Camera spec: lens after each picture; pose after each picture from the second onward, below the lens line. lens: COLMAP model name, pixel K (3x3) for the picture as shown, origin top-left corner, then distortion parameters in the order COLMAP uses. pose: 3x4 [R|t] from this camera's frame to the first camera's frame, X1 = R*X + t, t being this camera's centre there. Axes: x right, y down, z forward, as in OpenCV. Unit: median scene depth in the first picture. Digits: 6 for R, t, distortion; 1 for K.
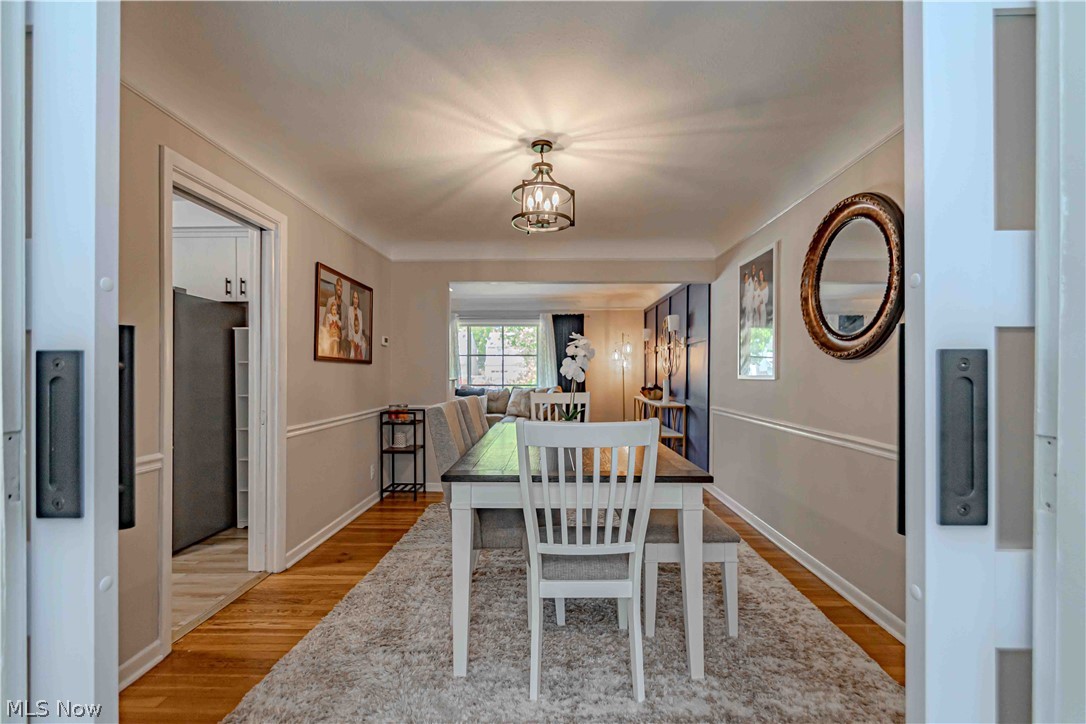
lens RADIAL K [[485.5, 0, 527.2], [0, 485.5, 370.6], [0, 0, 1]] dist [-0.005349, -0.001671]
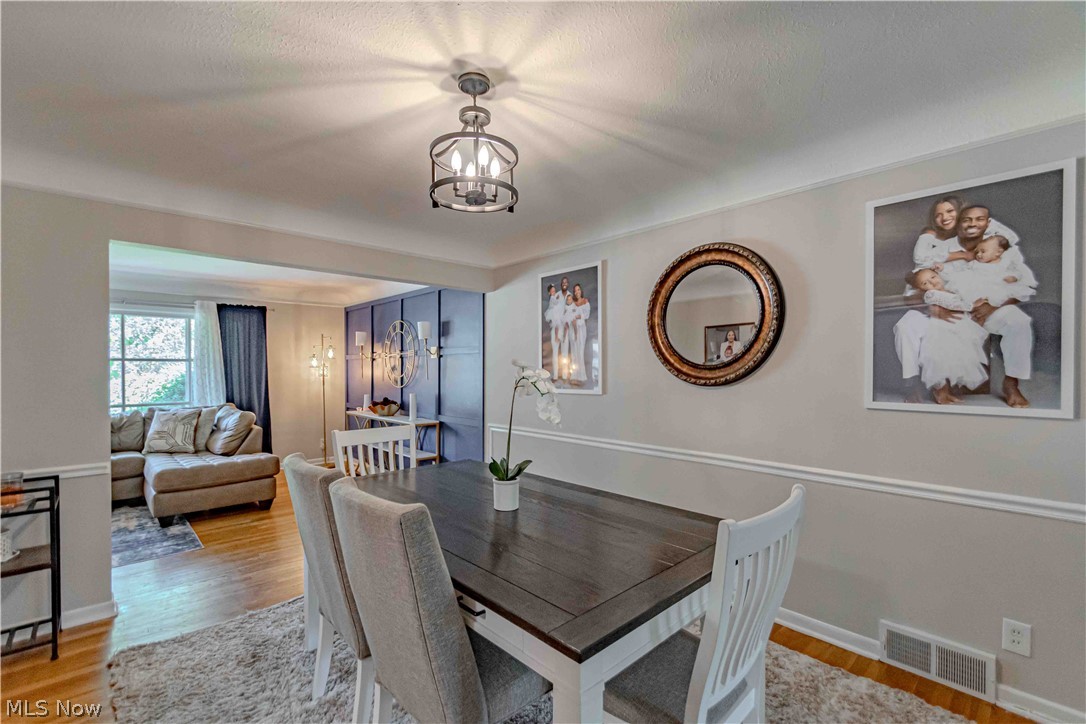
lens RADIAL K [[485.5, 0, 549.4], [0, 485.5, 368.3], [0, 0, 1]] dist [-0.005349, -0.001671]
pose [[0.684473, -0.005369, 0.729018, -0.235816], [0.003007, 0.999985, 0.004541, -0.038385], [-0.729032, -0.000916, 0.684479, 0.270525]]
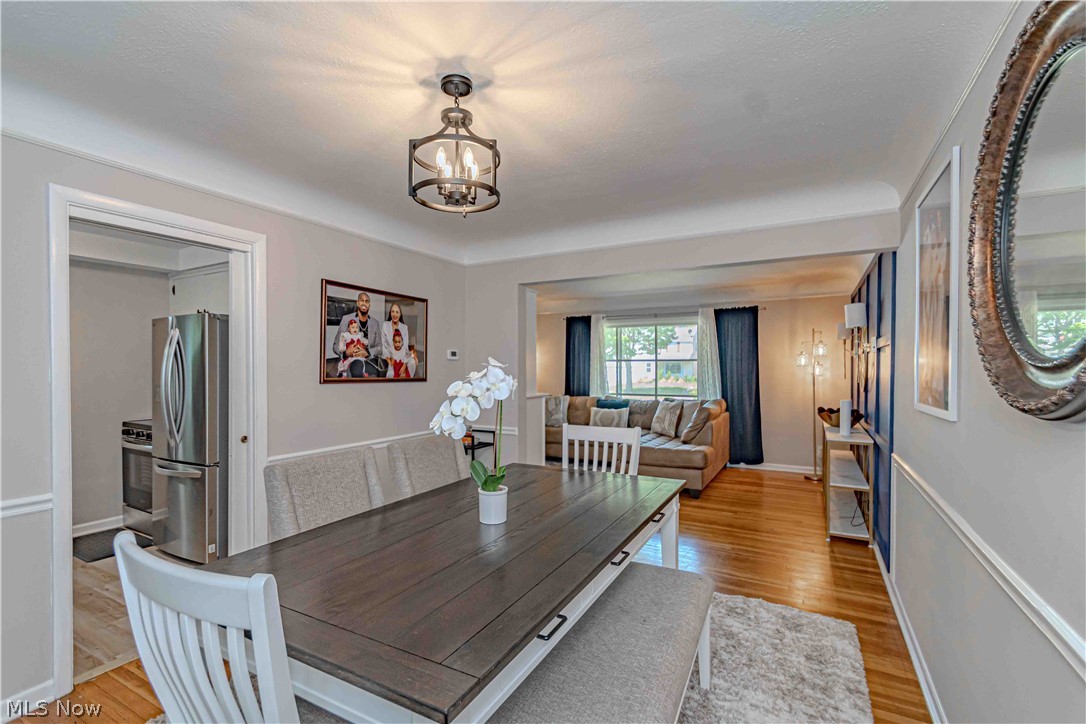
lens RADIAL K [[485.5, 0, 528.8], [0, 485.5, 370.7], [0, 0, 1]] dist [-0.005349, -0.001671]
pose [[0.888520, -0.001927, -0.458834, 0.257677], [0.006027, 0.999954, 0.007471, -0.038038], [0.458799, -0.009404, 0.888491, 0.258490]]
